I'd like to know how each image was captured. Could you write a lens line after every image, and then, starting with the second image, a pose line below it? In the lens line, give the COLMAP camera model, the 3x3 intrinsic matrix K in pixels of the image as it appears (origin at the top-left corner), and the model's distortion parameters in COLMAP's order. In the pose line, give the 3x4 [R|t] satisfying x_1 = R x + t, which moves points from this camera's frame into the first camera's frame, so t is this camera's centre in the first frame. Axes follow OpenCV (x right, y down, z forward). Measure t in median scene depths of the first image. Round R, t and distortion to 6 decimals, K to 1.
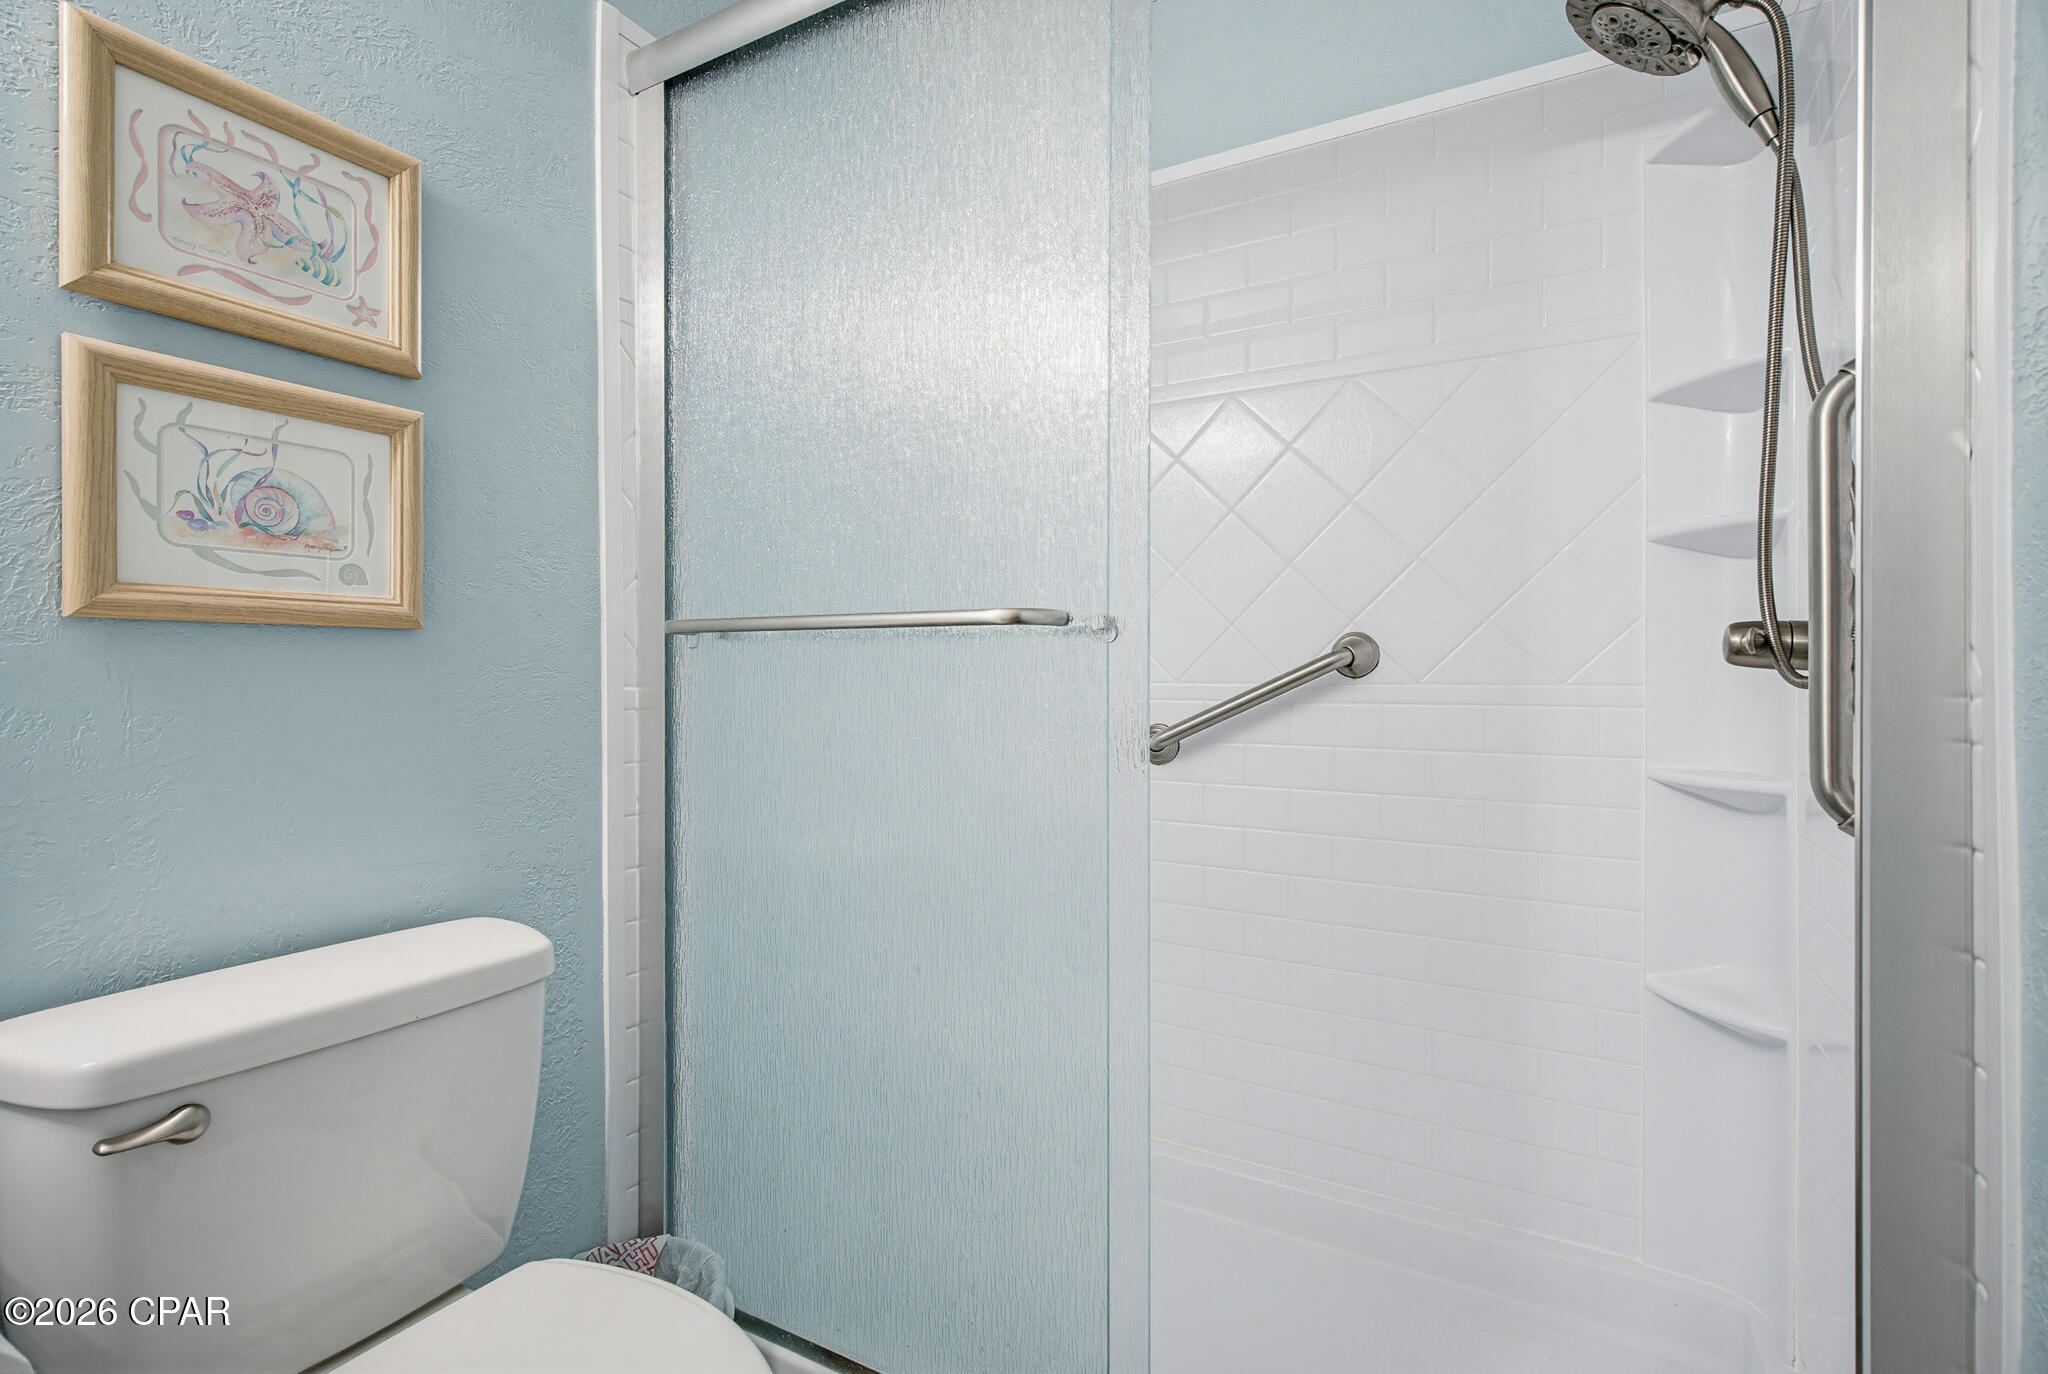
lens RADIAL K [[940.1, 0, 1021.3], [0, 940.1, 672.4], [0, 0, 1]] dist [0.002355, 0.000116]
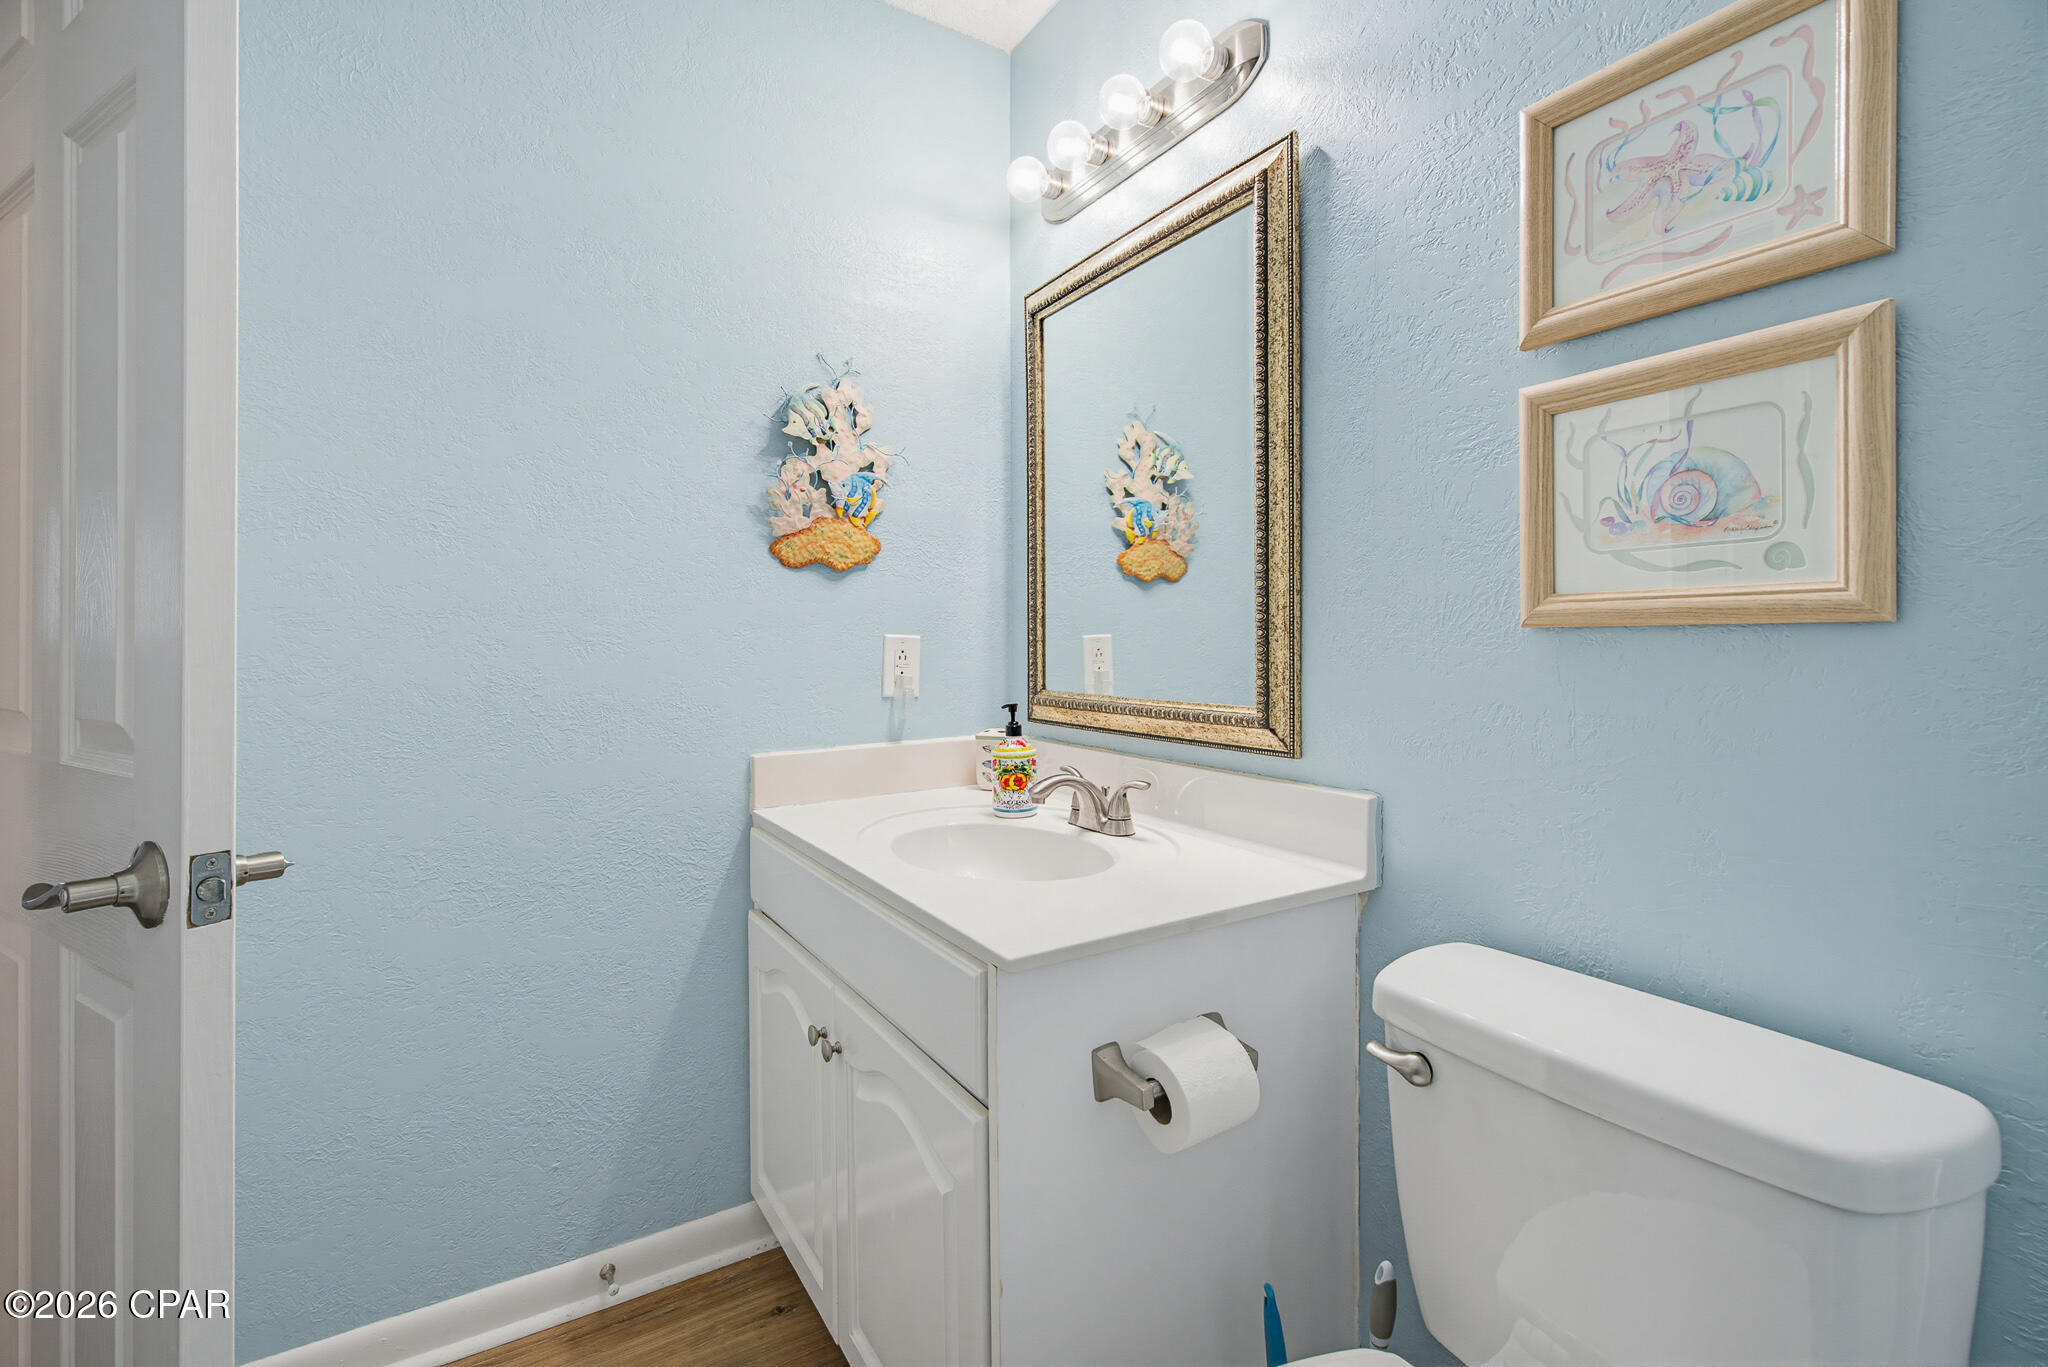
lens RADIAL K [[930.6, 0, 1026.1], [0, 930.6, 658.3], [0, 0, 1]] dist [0.000536, -0.000890]
pose [[-0.481505, 0.004698, -0.876431, 0.264784], [-0.006749, 0.999936, 0.009068, -0.023281], [0.876417, 0.010282, -0.481443, 0.857842]]
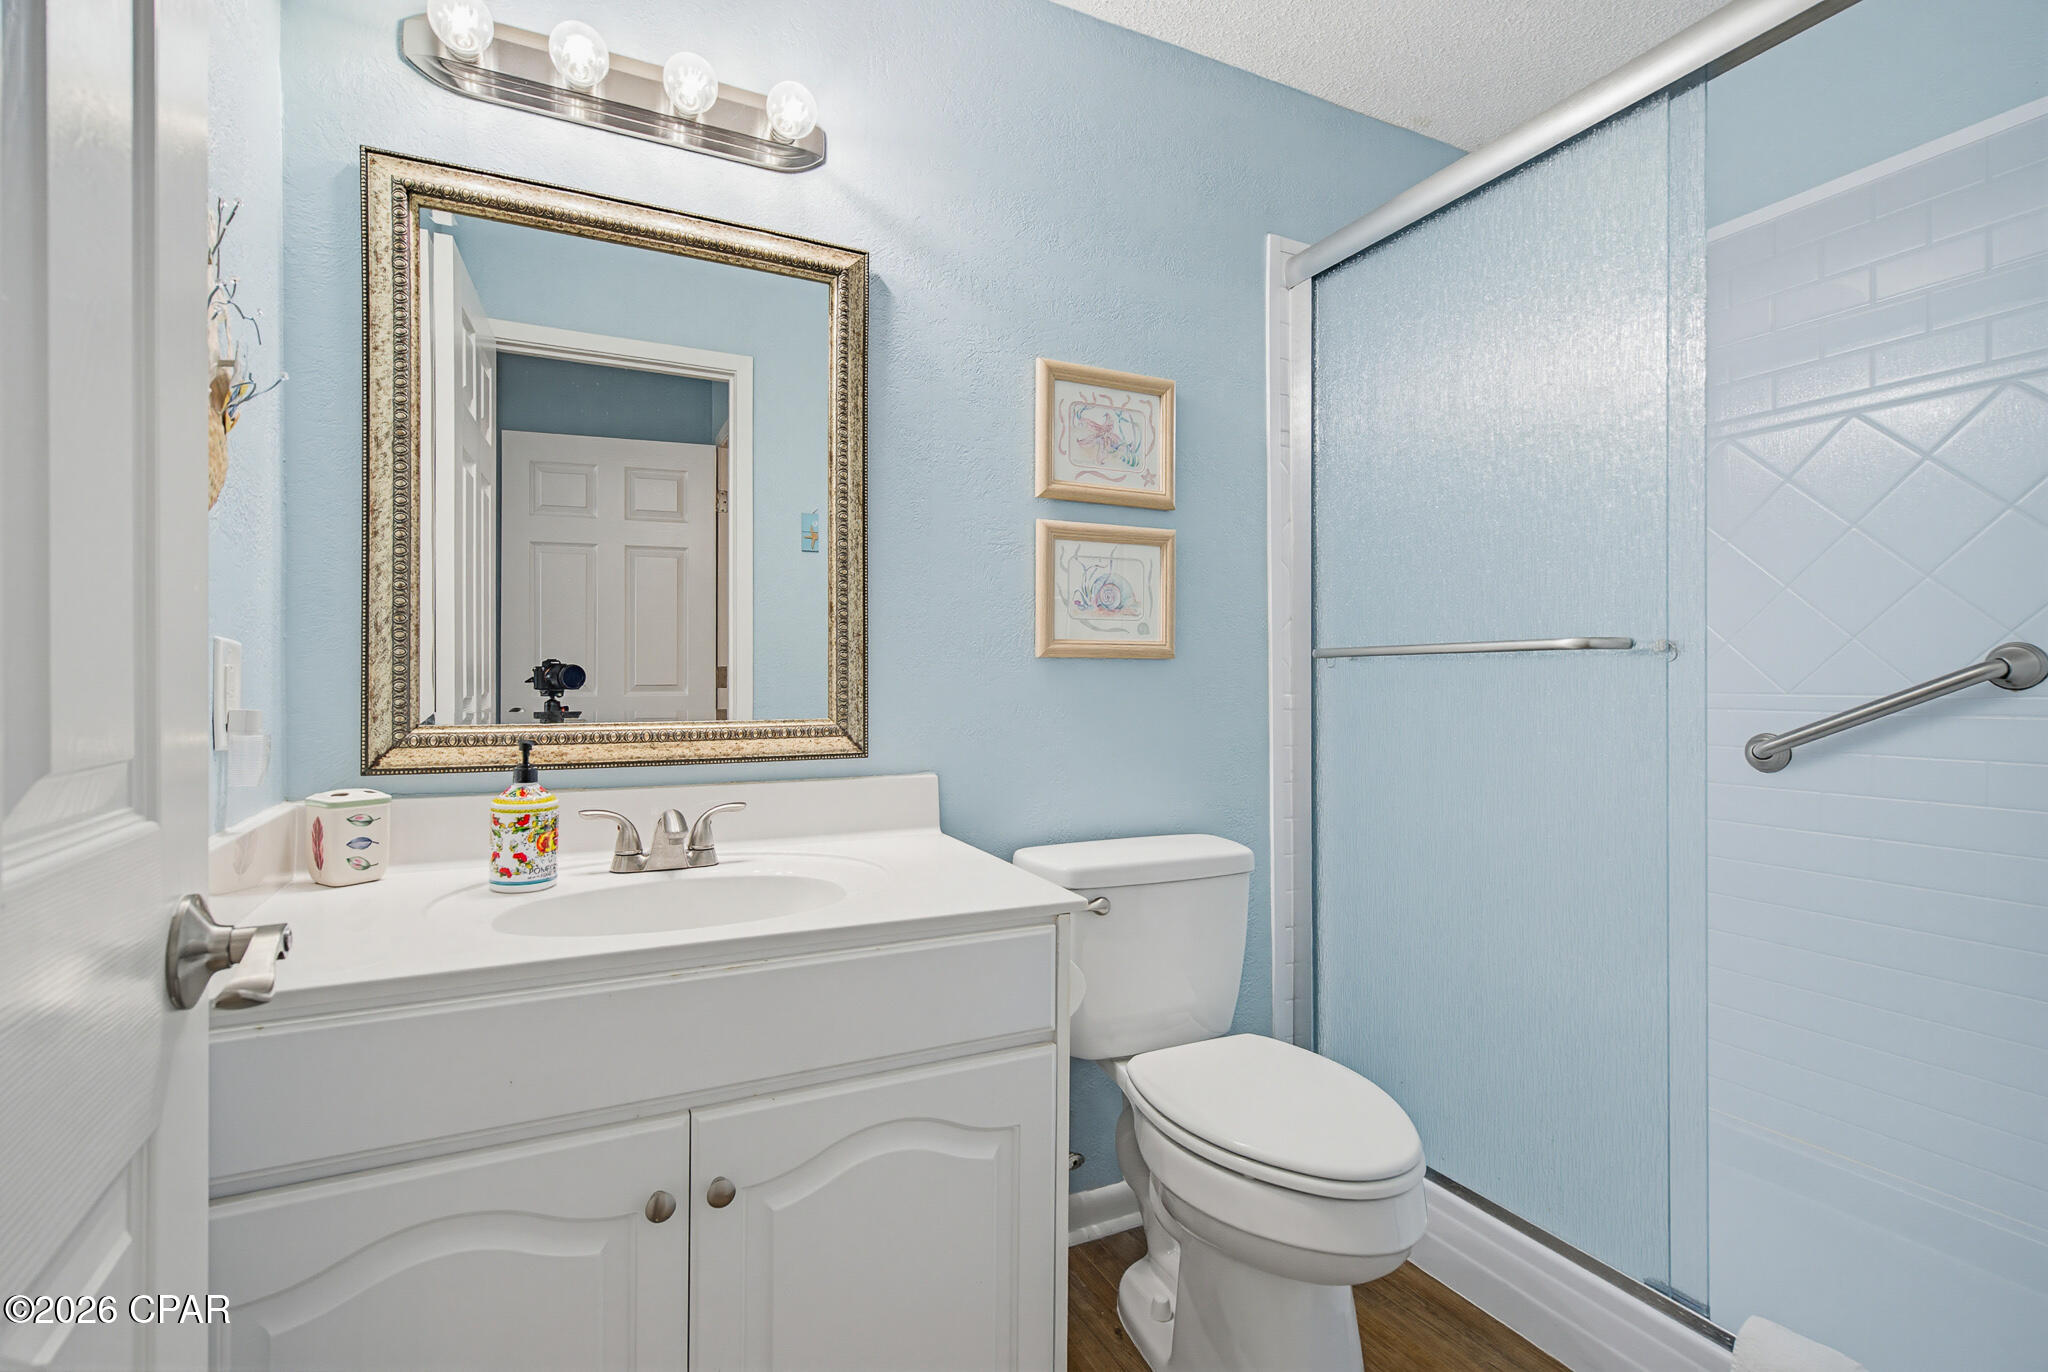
lens RADIAL K [[944.1, 0, 1019.9], [0, 944.1, 690.5], [0, 0, 1]] dist [0.003371, 0.000047]
pose [[0.827673, 0.002933, -0.561203, 0.088638], [0.000829, 0.999979, 0.006448, -0.000774], [0.561210, -0.005802, 0.827653, -0.606406]]
